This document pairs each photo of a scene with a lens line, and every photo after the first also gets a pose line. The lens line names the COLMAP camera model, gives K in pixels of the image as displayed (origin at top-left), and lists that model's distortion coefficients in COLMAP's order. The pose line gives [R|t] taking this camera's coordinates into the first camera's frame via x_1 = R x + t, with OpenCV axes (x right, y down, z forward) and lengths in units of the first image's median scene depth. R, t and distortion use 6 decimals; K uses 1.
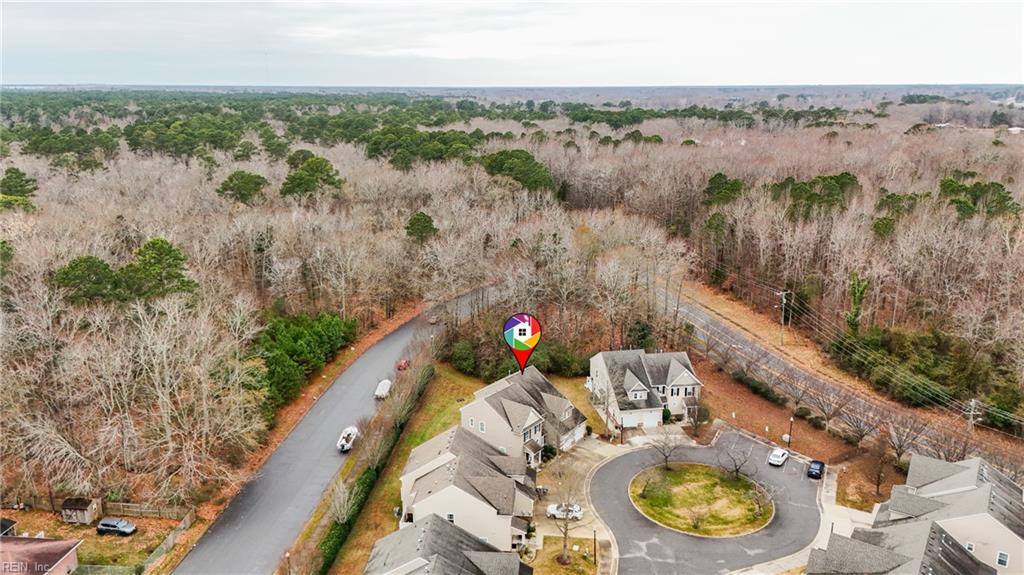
lens RADIAL K [[745.9, 0, 512.0], [0, 745.9, 287.5], [0, 0, 1]] dist [0.104655, -0.130313]
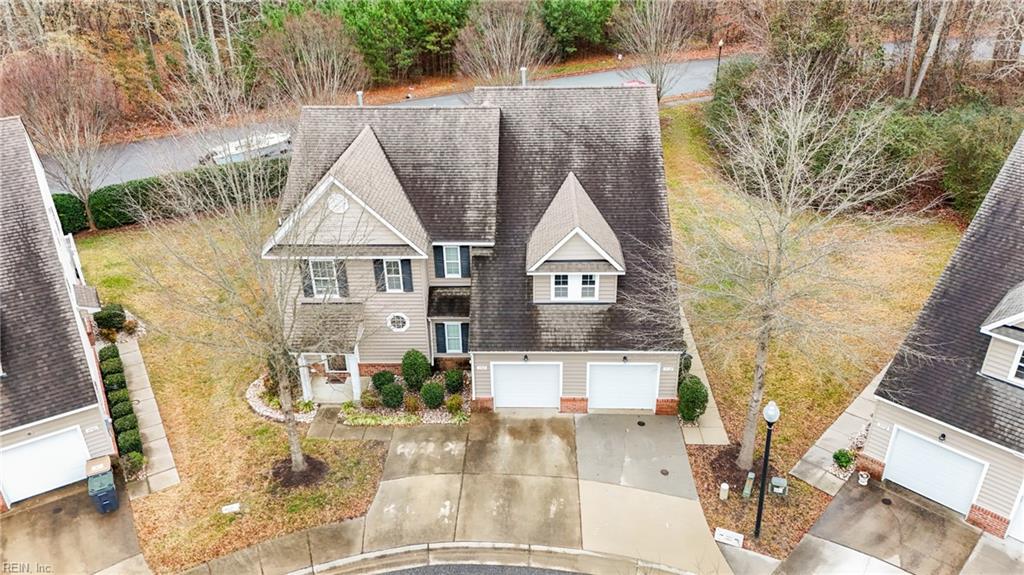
lens RADIAL K [[745.9, 0, 512.0], [0, 745.9, 287.5], [0, 0, 1]] dist [0.104655, -0.130313]
pose [[0.575151, 0.374560, -0.727260, 0.218993], [-0.194297, 0.926127, 0.323324, 0.095804], [0.794639, -0.044656, 0.605438, 0.810765]]
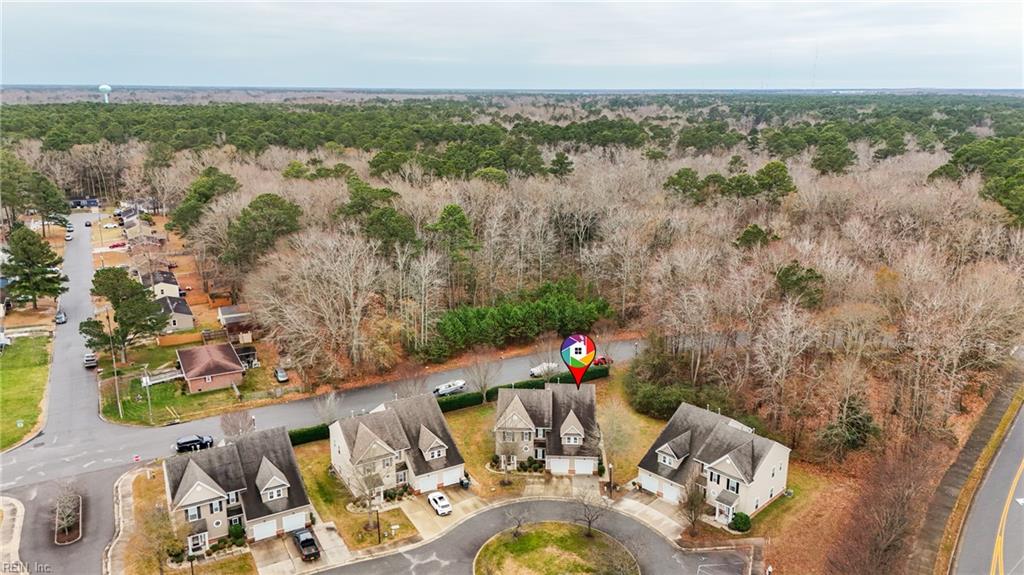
lens RADIAL K [[745.9, 0, 512.0], [0, 745.9, 287.5], [0, 0, 1]] dist [0.104655, -0.130313]
pose [[0.559060, 0.216740, -0.800298, 0.704234], [-0.219223, 0.969519, 0.109428, -0.095311], [0.799621, 0.114267, 0.589533, 0.354501]]
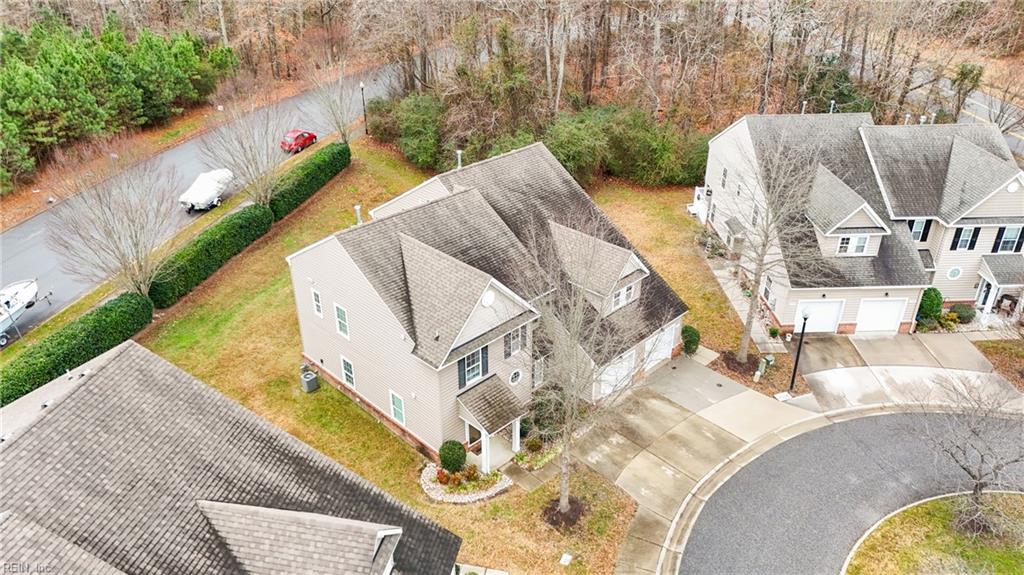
lens RADIAL K [[745.9, 0, 512.0], [0, 745.9, 287.5], [0, 0, 1]] dist [0.104655, -0.130313]
pose [[0.990315, 0.064414, -0.122991, 0.062589], [-0.033166, 0.969970, 0.240951, 0.088049], [0.134818, -0.234539, 0.962713, 0.660324]]
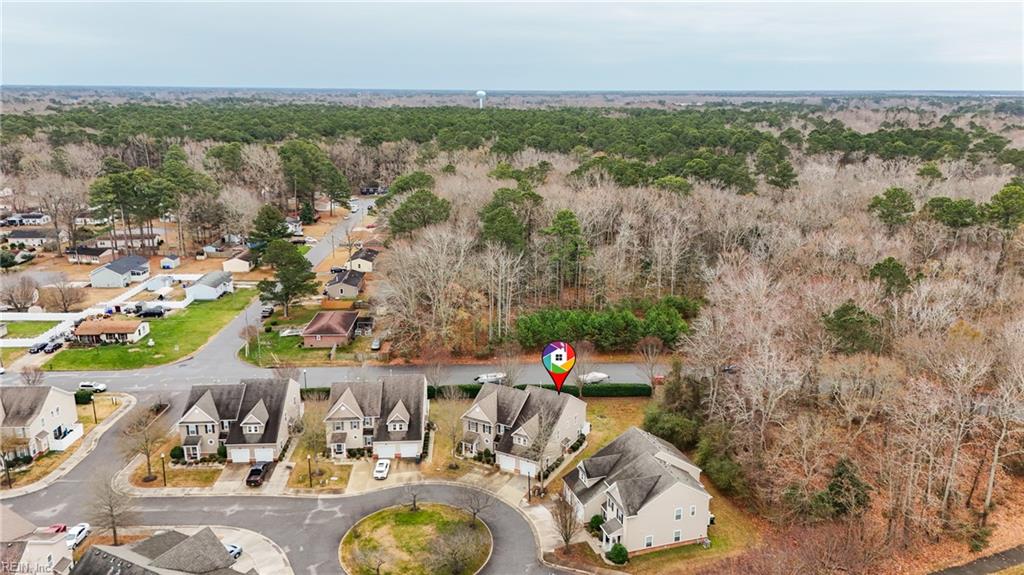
lens RADIAL K [[745.9, 0, 512.0], [0, 745.9, 287.5], [0, 0, 1]] dist [0.104655, -0.130313]
pose [[0.128286, 0.256186, -0.958077, 0.905154], [-0.262547, 0.940365, 0.216295, -0.212501], [0.956353, 0.223792, 0.187896, 0.730608]]
